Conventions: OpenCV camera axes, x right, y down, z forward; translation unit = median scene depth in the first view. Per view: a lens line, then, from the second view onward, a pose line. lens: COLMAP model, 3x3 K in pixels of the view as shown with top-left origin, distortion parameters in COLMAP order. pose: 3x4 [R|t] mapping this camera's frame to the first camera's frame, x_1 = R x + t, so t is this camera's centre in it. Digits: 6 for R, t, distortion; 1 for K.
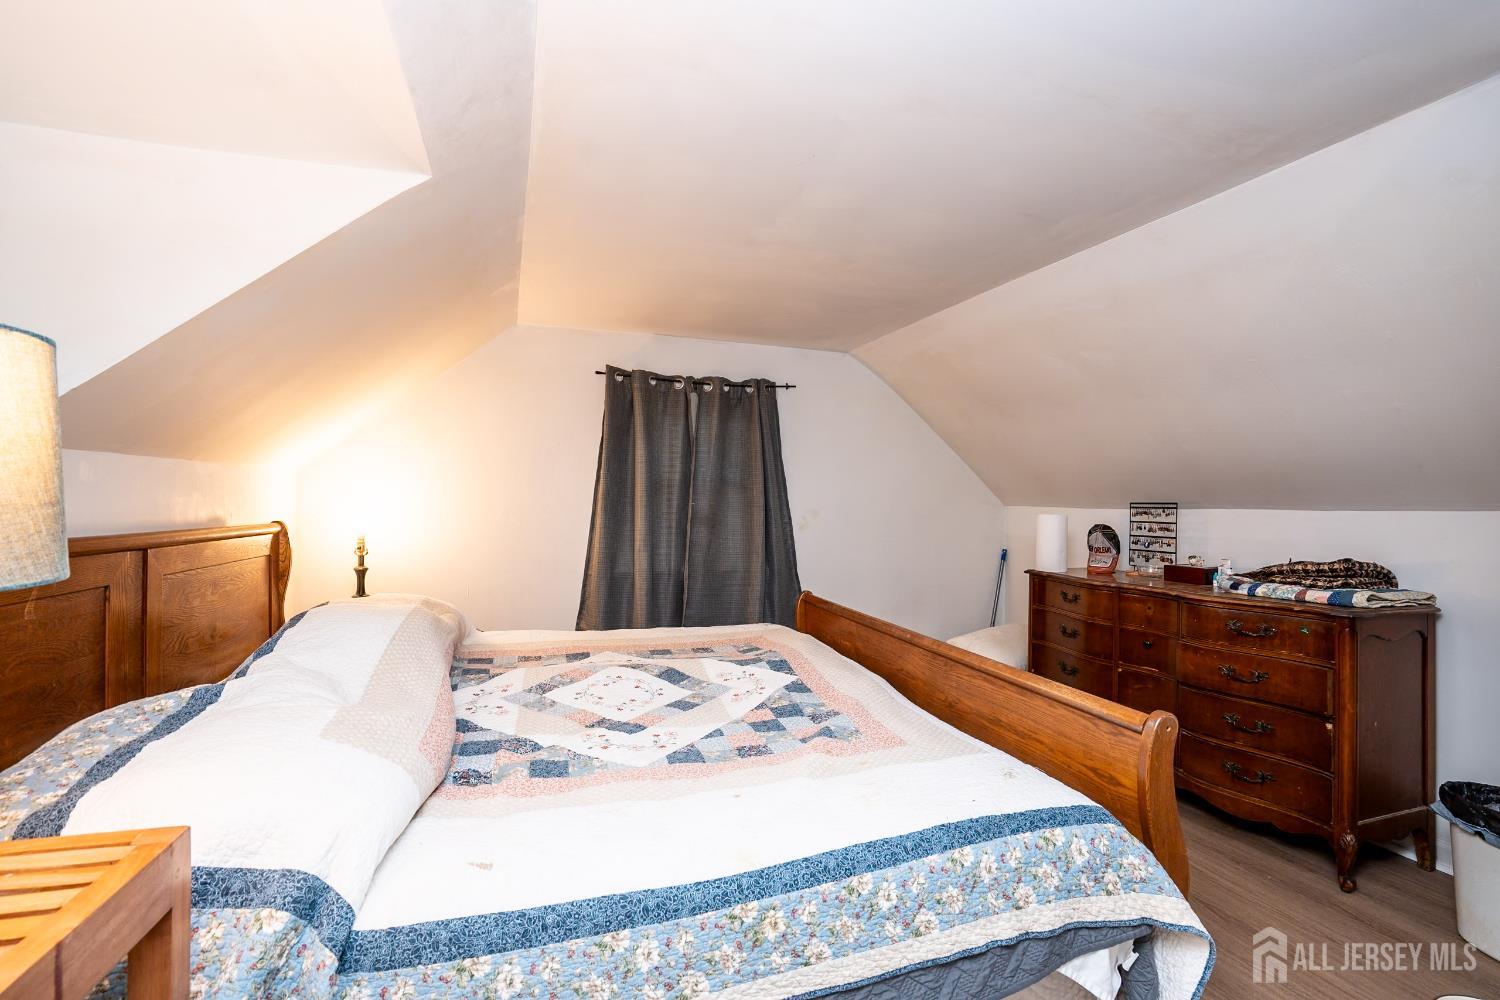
lens RADIAL K [[688.3, 0, 747.4], [0, 688.3, 498.1], [0, 0, 1]] dist [-0.066964, 0.030239]
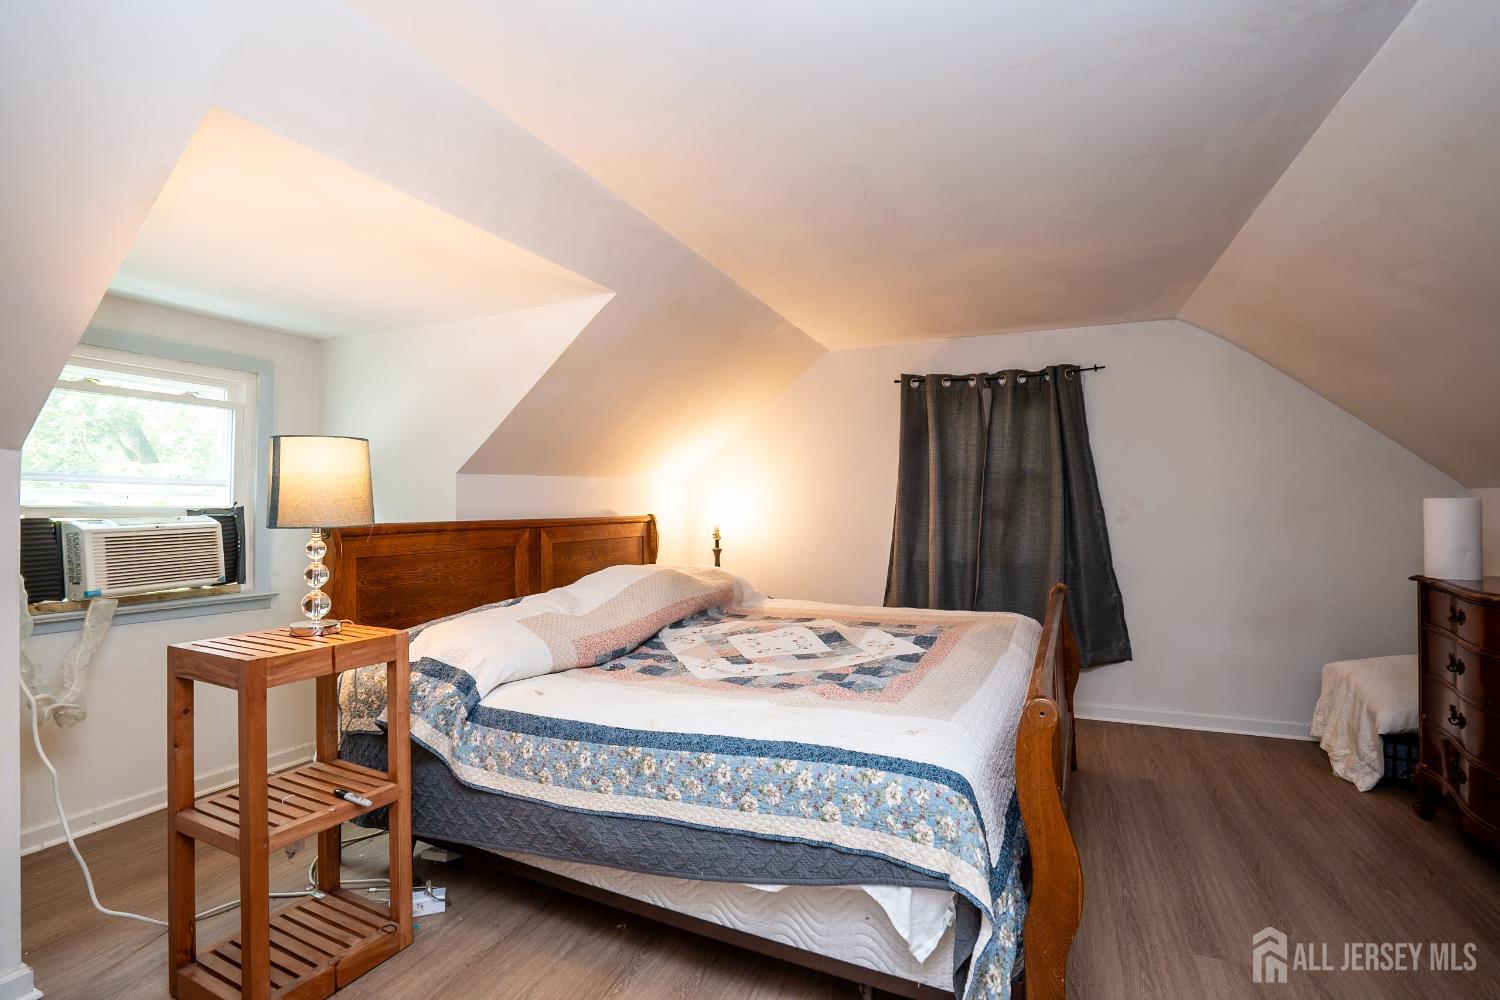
lens RADIAL K [[688.3, 0, 747.4], [0, 688.3, 498.1], [0, 0, 1]] dist [-0.066964, 0.030239]
pose [[0.742084, -0.023677, -0.669888, 1.091866], [0.023735, 0.999677, -0.009040, 0.037353], [0.669886, -0.009192, 0.742407, 0.002594]]
